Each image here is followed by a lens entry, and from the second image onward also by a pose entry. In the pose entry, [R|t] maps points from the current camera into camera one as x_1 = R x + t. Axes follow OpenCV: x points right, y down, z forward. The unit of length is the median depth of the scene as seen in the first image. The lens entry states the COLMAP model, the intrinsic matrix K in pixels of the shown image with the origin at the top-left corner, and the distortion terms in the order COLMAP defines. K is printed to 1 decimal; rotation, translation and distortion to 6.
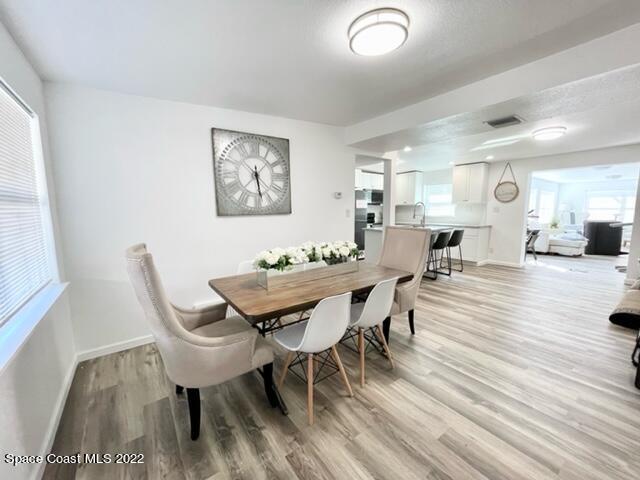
lens RADIAL K [[259.4, 0, 321.2], [0, 259.4, 238.6], [0, 0, 1]] dist [-0.001559, 0.001090]
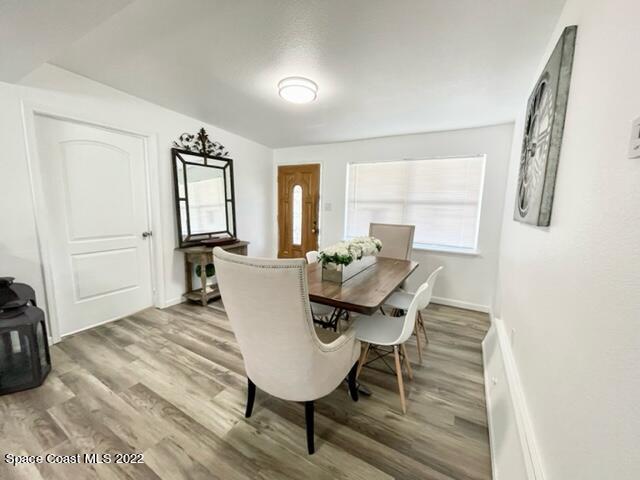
lens RADIAL K [[259.4, 0, 318.0], [0, 259.4, 241.5], [0, 0, 1]] dist [-0.001559, 0.001090]
pose [[-0.917534, 0.040581, -0.395582, 0.540632], [-0.066408, 0.965173, 0.253043, -0.231054], [0.392074, 0.258445, -0.882884, 1.873196]]
